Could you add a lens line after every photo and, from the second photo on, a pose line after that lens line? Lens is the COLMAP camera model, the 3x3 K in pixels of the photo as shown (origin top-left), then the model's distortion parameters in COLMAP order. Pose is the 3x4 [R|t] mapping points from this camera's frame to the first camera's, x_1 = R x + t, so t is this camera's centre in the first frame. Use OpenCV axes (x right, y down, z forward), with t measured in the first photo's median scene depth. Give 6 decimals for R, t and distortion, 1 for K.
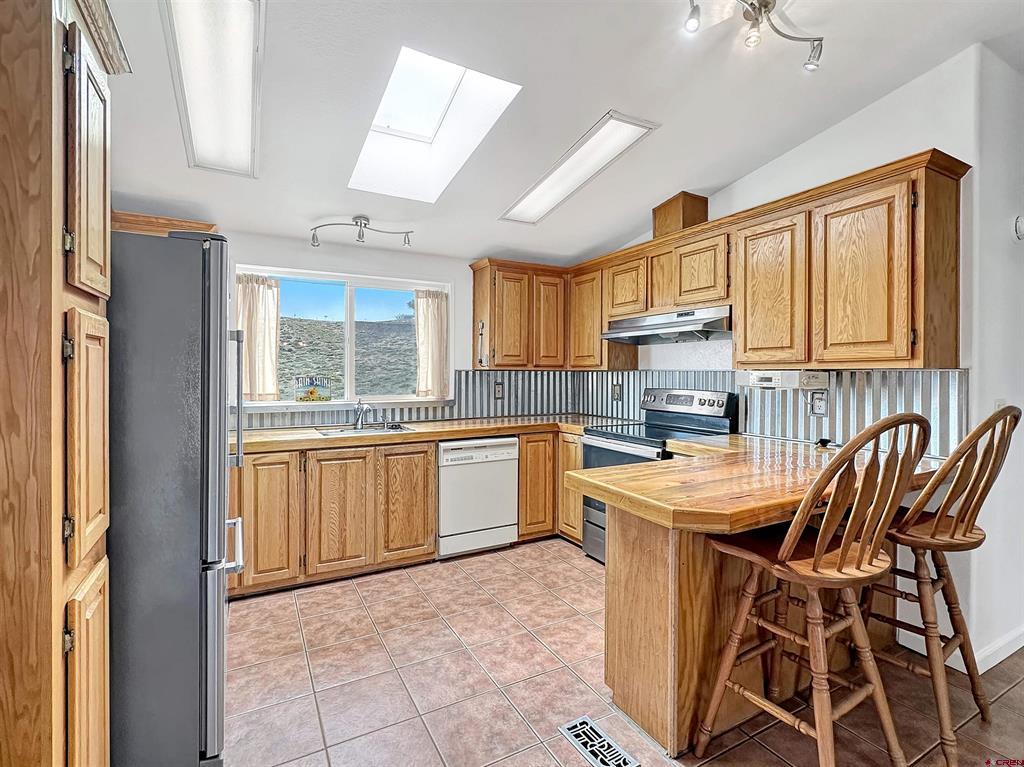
lens RADIAL K [[489.5, 0, 510.5], [0, 489.5, 377.0], [0, 0, 1]] dist [-0.000127, -0.000150]
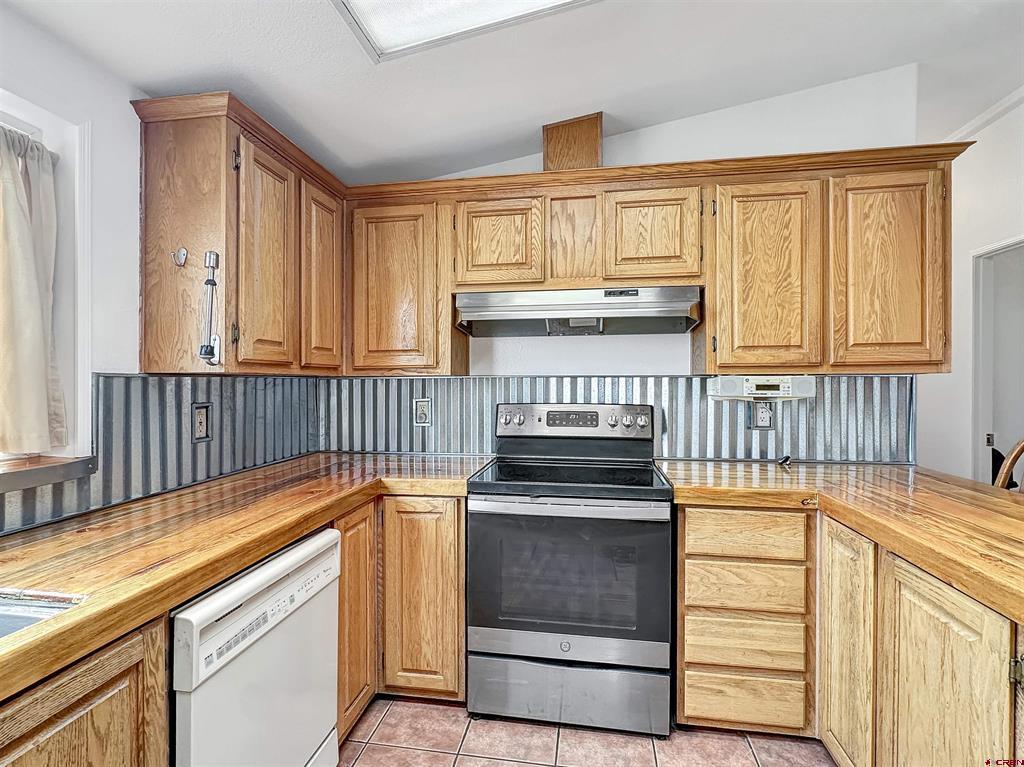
lens RADIAL K [[495.7, 0, 512.0], [0, 495.7, 383.5], [0, 0, 1]] dist [-0.000266, -0.000158]
pose [[0.612062, -0.008650, 0.790762, -0.249653], [0.011026, 0.999936, 0.002404, -0.005341], [-0.790733, 0.007247, 0.612119, 0.625636]]
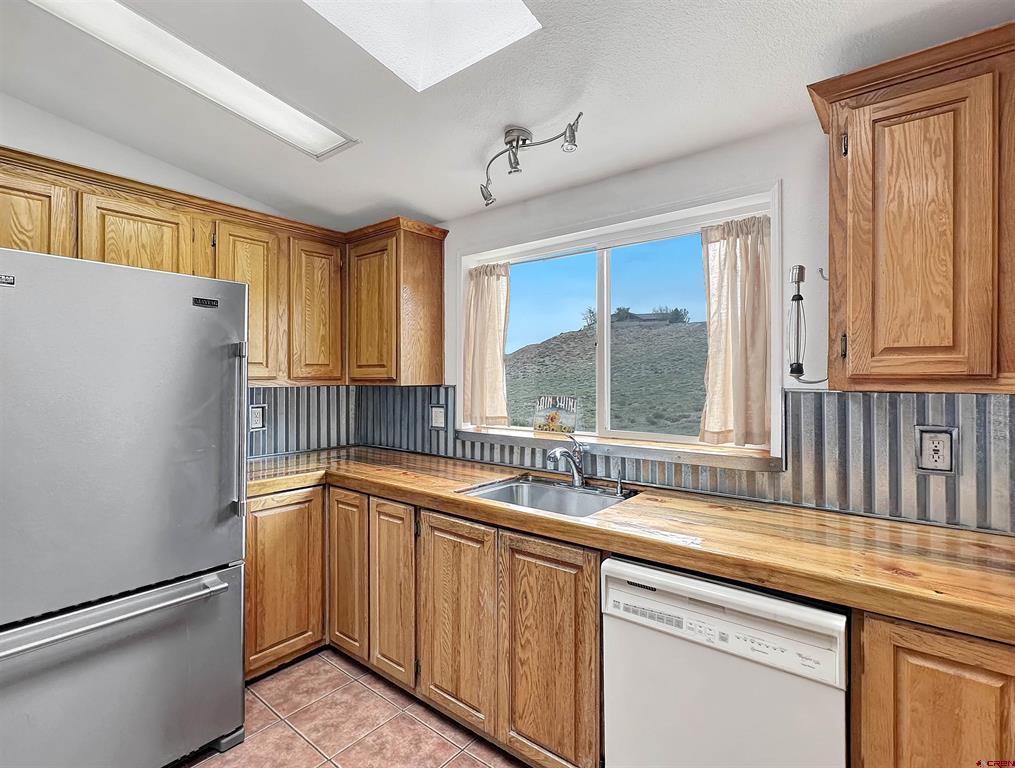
lens RADIAL K [[495.3, 0, 509.4], [0, 495.3, 374.4], [0, 0, 1]] dist [-0.001067, -0.000081]
pose [[0.390046, -0.004903, -0.920782, 0.225698], [-0.005210, 0.999958, -0.007532, -0.026484], [0.920781, 0.007735, 0.390004, 0.713525]]
